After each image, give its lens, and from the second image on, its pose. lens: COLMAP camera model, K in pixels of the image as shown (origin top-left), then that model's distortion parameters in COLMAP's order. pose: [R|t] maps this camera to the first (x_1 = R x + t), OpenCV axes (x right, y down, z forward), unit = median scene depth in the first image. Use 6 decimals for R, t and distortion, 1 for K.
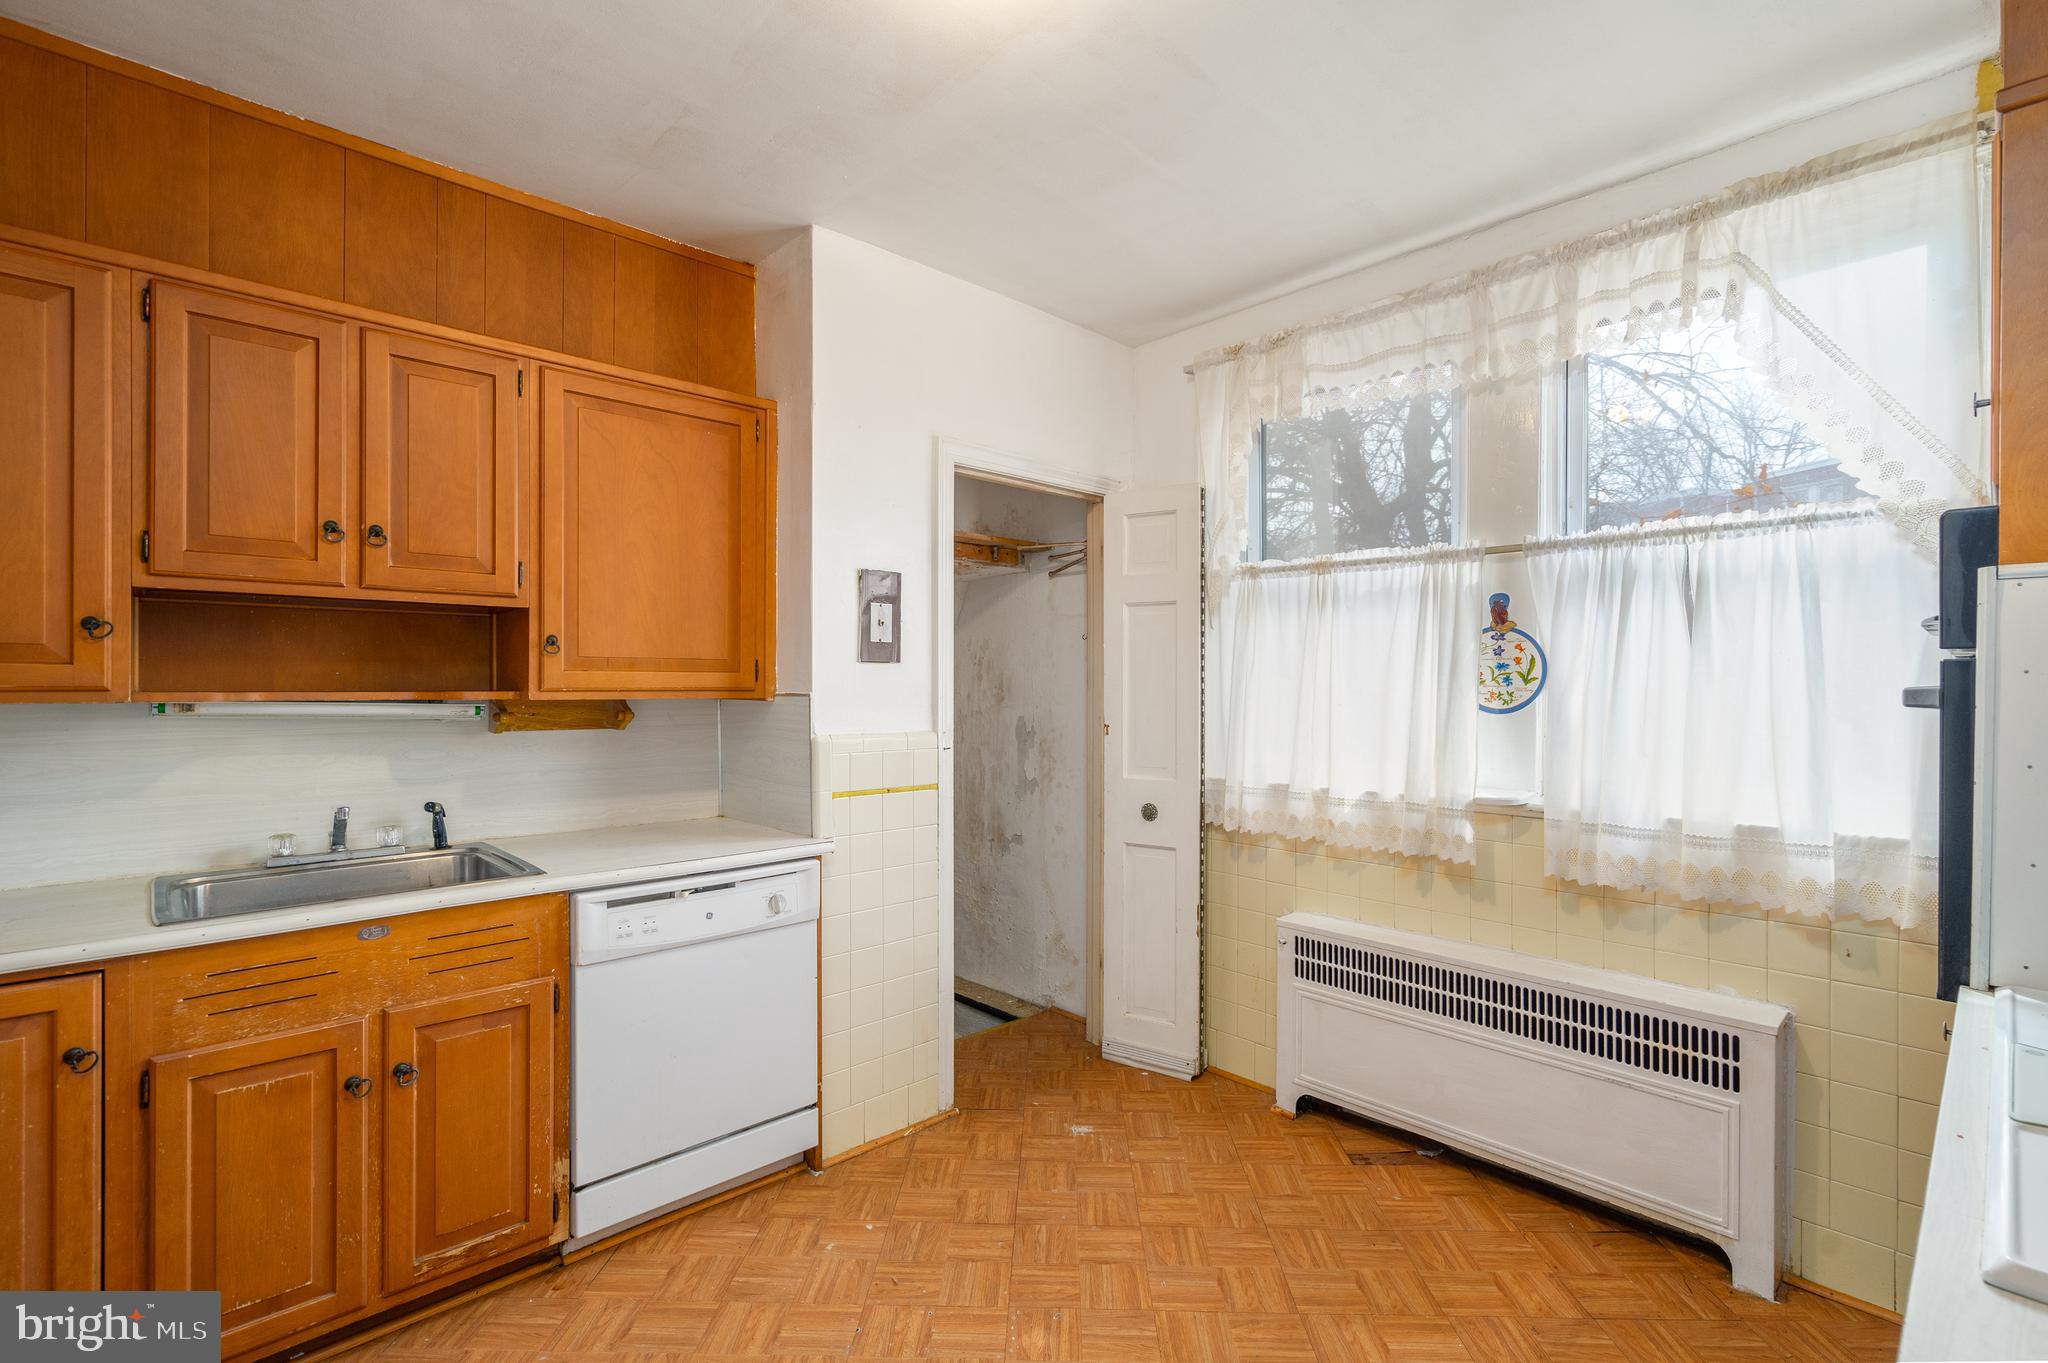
lens RADIAL K [[940.3, 0, 1034.8], [0, 940.3, 685.4], [0, 0, 1]] dist [-0.001286, 0.000642]
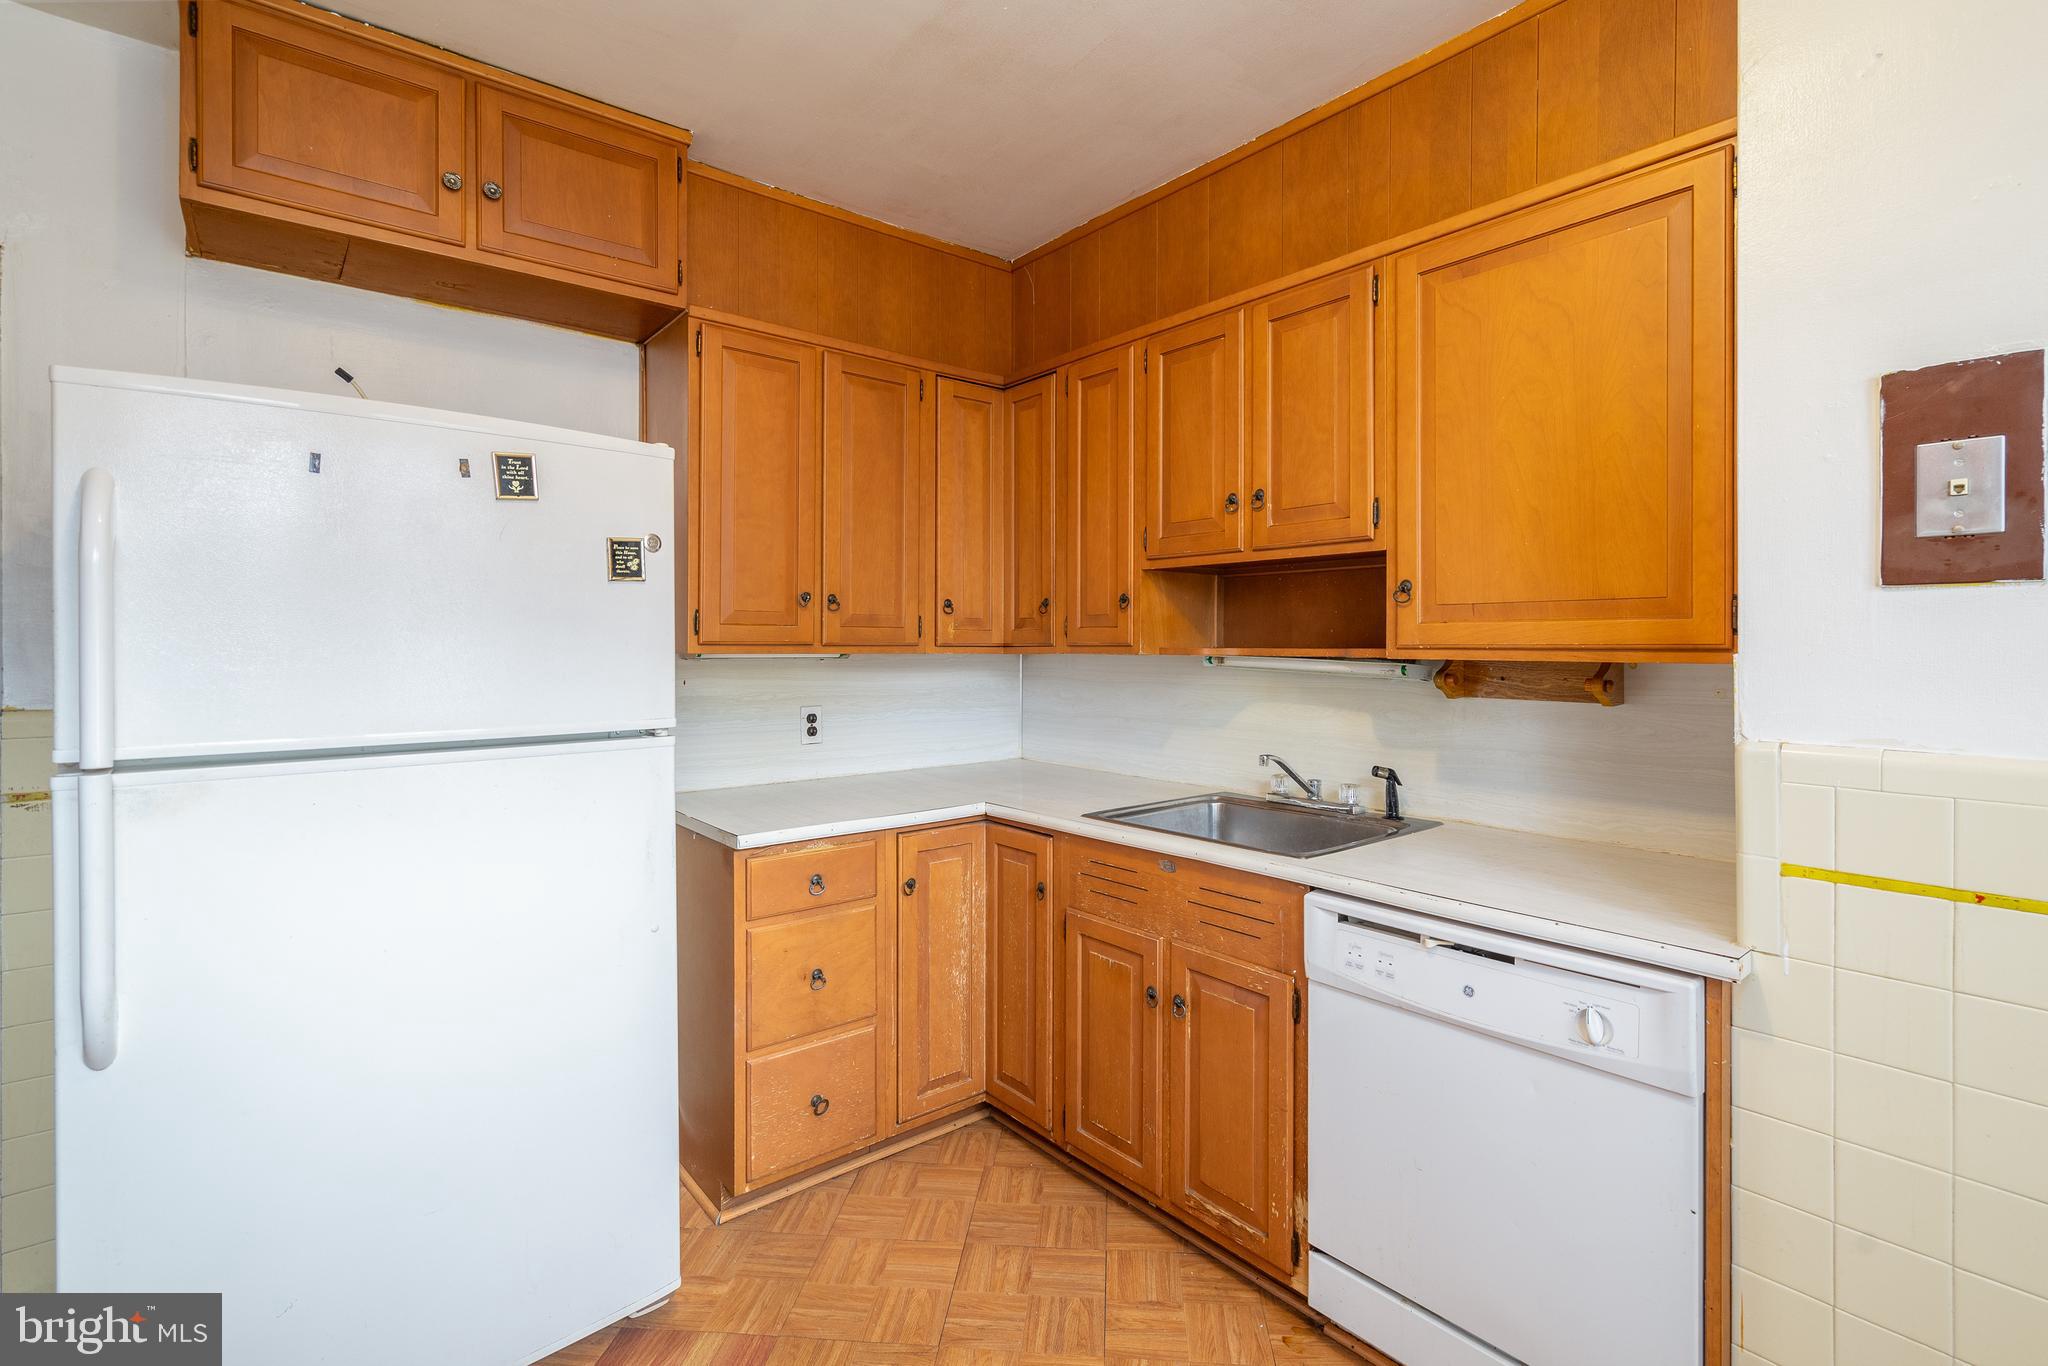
lens RADIAL K [[950.8, 0, 1019.1], [0, 950.8, 644.3], [0, 0, 1]] dist [-0.002927, 0.000670]
pose [[-0.082524, -0.001515, -0.996588, 0.370233], [-0.001052, 0.999998, -0.001433, 0.004332], [0.996589, 0.000931, -0.082525, 0.804281]]
